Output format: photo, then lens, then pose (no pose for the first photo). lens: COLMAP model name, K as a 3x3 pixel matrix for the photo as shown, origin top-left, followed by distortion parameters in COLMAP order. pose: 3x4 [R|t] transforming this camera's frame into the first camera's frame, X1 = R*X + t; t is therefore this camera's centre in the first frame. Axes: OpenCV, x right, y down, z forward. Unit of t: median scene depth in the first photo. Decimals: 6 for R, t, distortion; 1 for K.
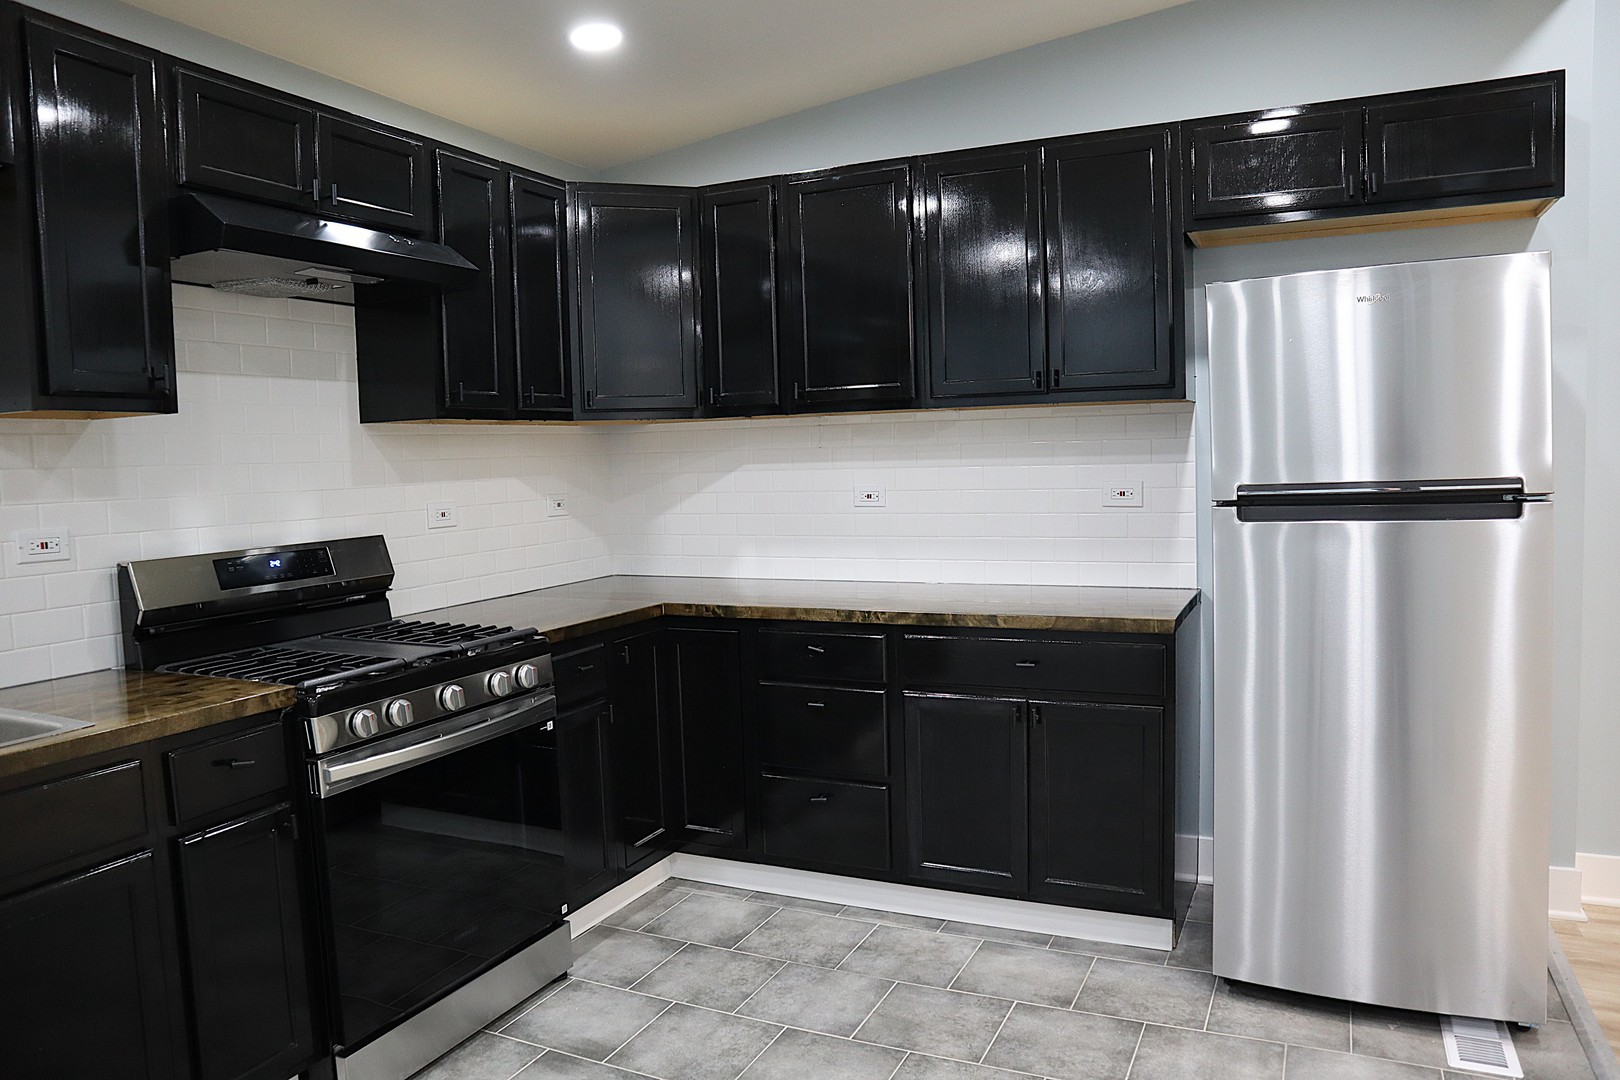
lens RADIAL K [[1123.6, 0, 810.0], [0, 1123.6, 540.0], [0, 0, 1]] dist [-0.123665, 0.078272]
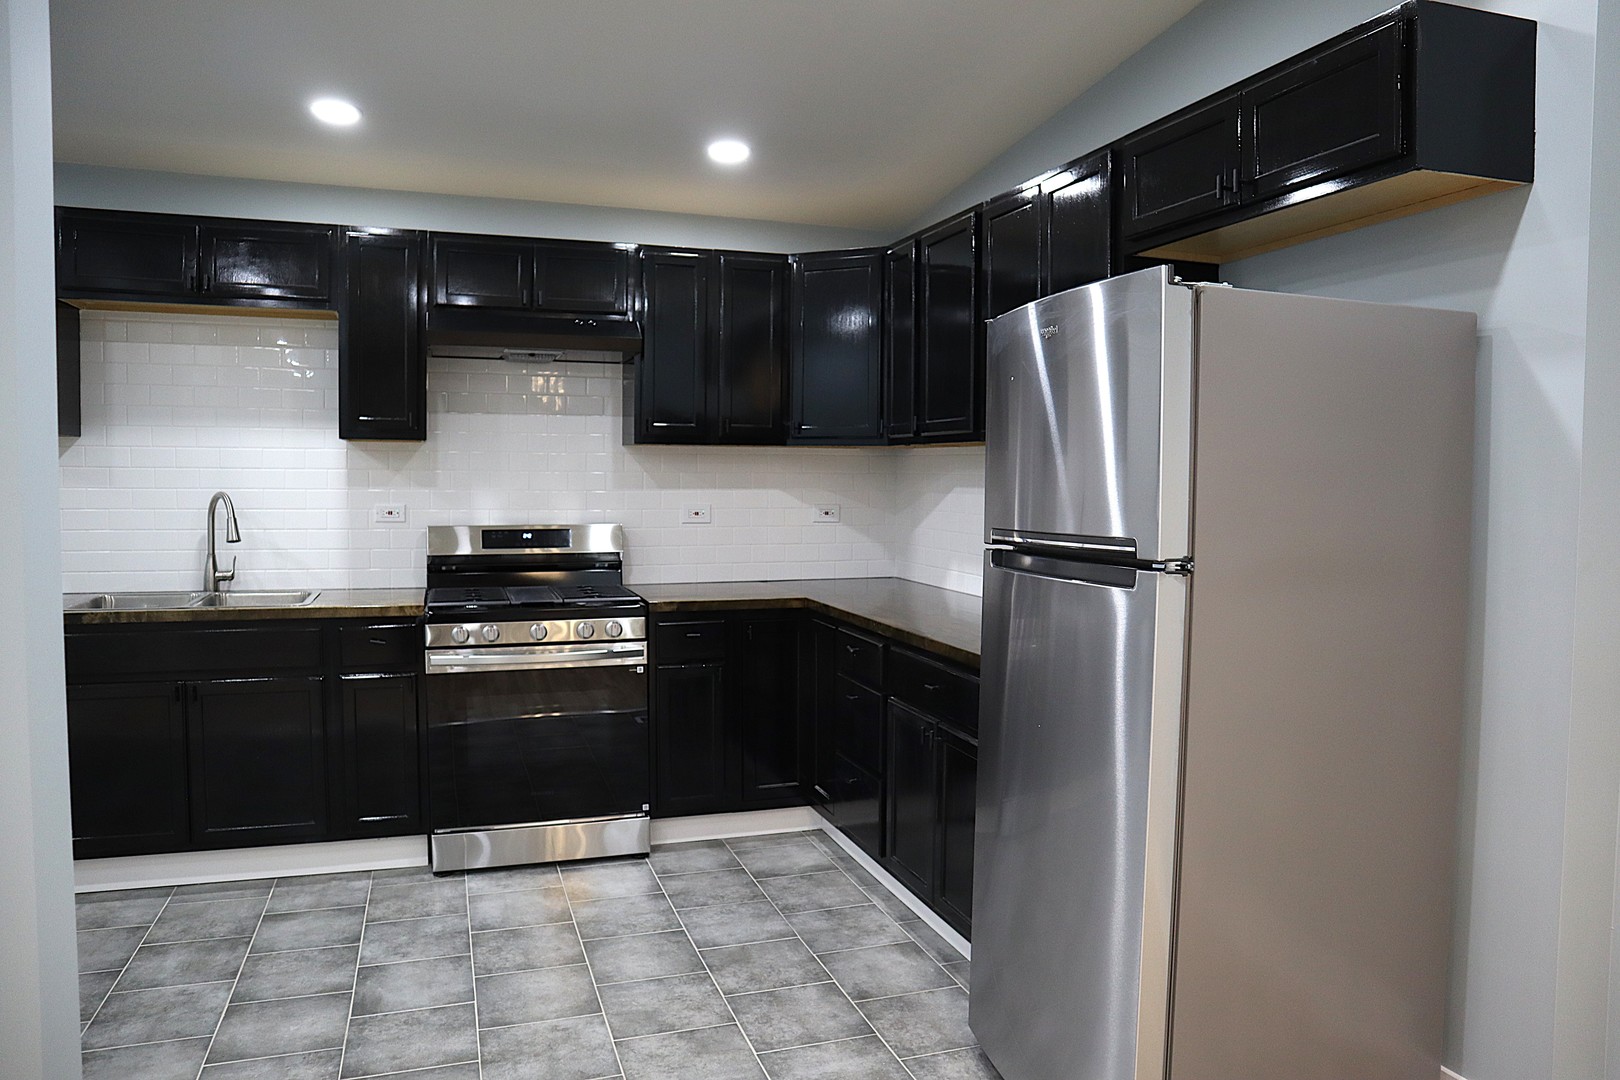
lens RADIAL K [[1123.6, 0, 810.0], [0, 1123.6, 540.0], [0, 0, 1]] dist [-0.123665, 0.078272]
pose [[0.694224, 0.078395, -0.715477, 0.883241], [-0.083437, 0.996114, 0.028186, -0.048620], [0.714907, 0.040130, 0.698067, 0.179084]]
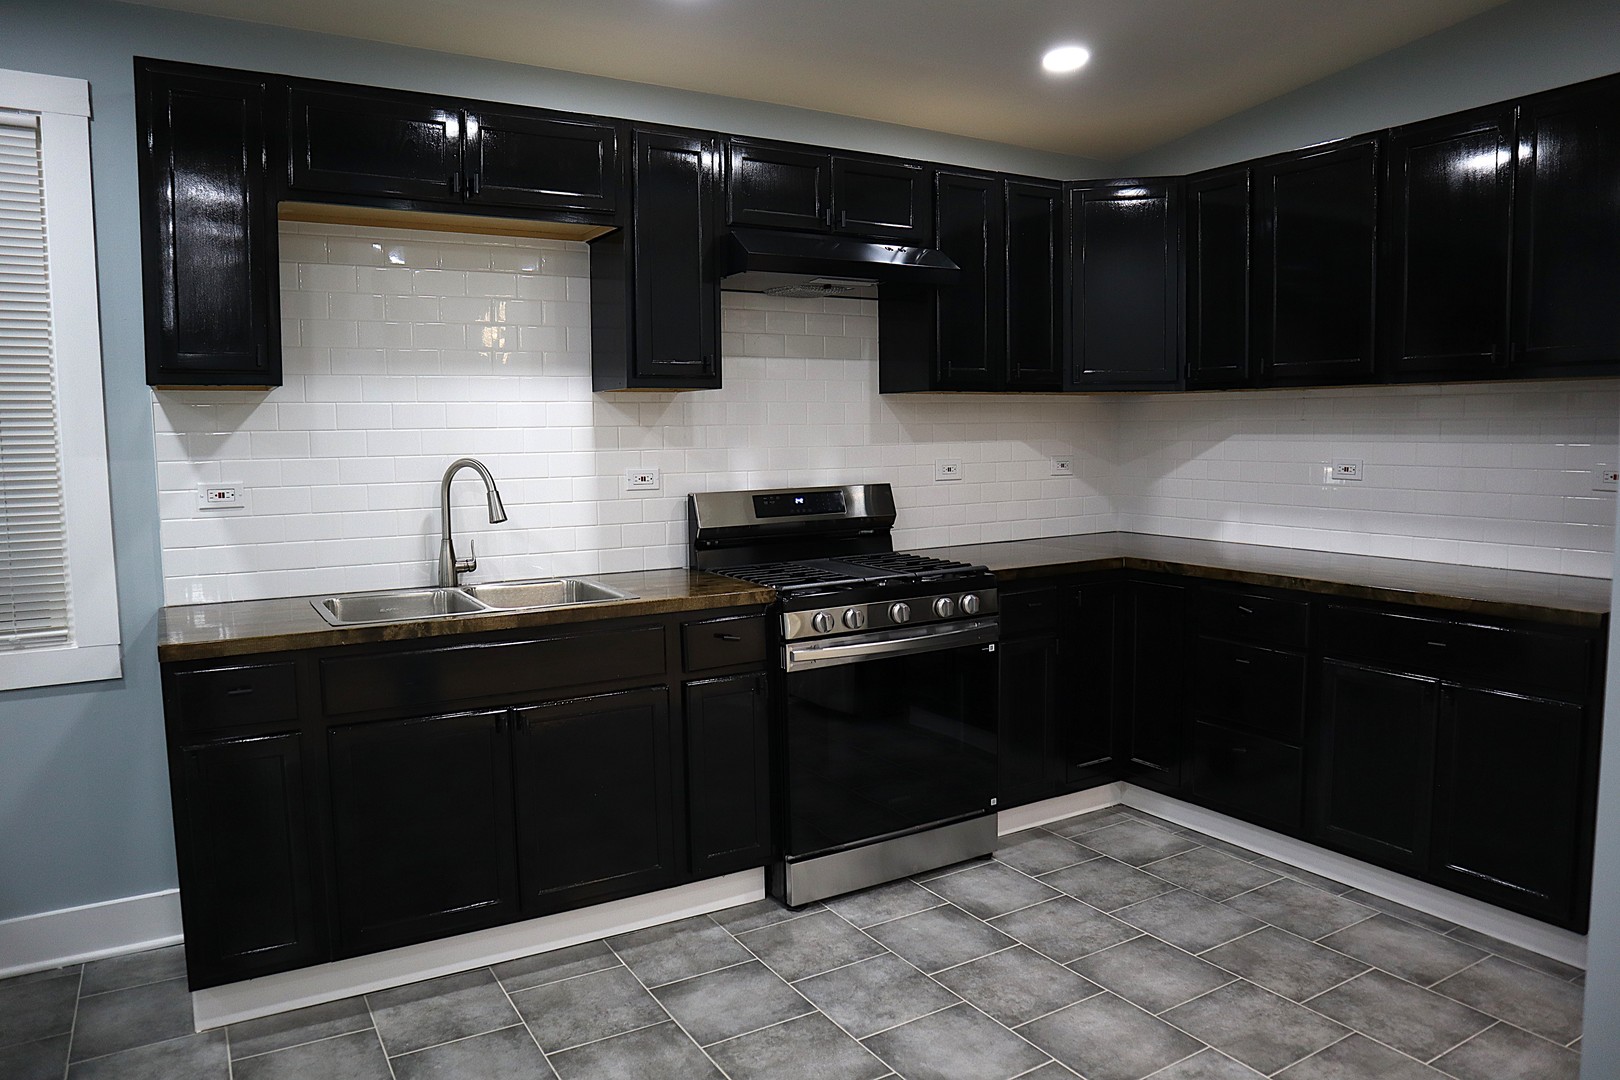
lens RADIAL K [[1123.6, 0, 810.0], [0, 1123.6, 540.0], [0, 0, 1]] dist [-0.123665, 0.078272]
pose [[0.831941, 0.072010, -0.550172, 0.261190], [-0.051725, 0.997290, 0.052316, -0.002829], [0.552448, -0.015066, 0.833411, -0.117969]]
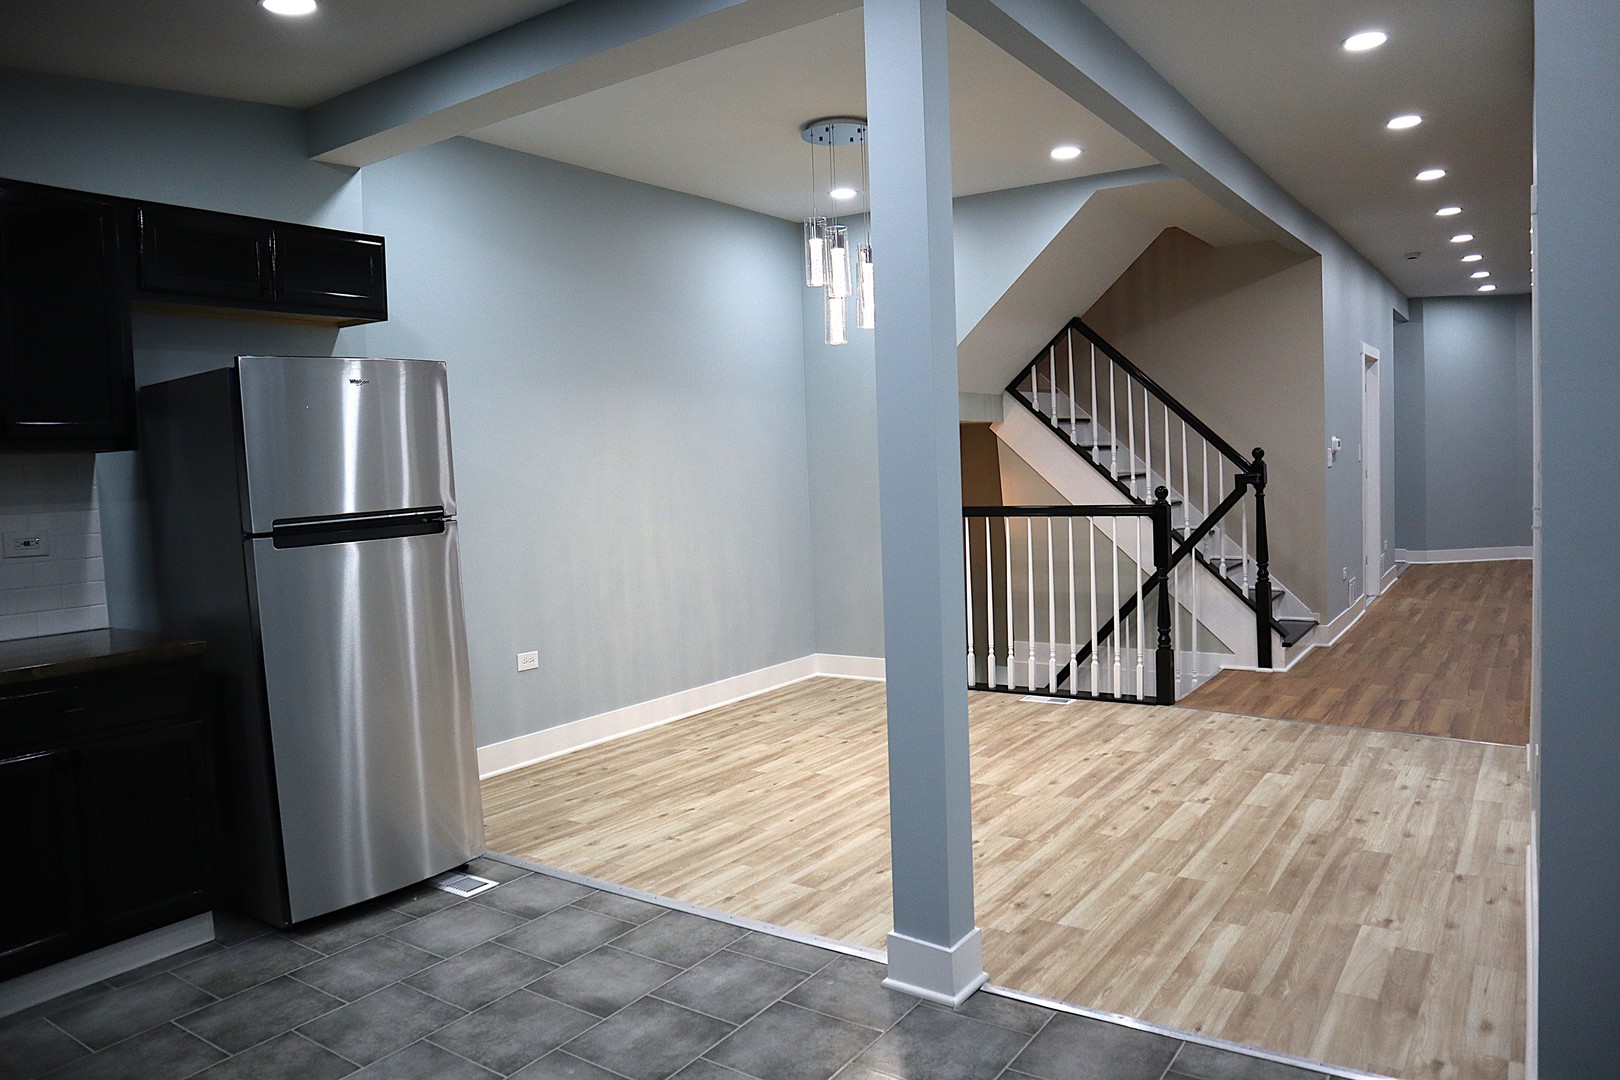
lens RADIAL K [[1123.6, 0, 810.0], [0, 1123.6, 540.0], [0, 0, 1]] dist [-0.123665, 0.078272]
pose [[0.158695, -0.040516, 0.986496, -0.660052], [0.104480, 0.994237, 0.024026, 0.006200], [-0.981784, 0.099256, 0.162013, 0.185771]]
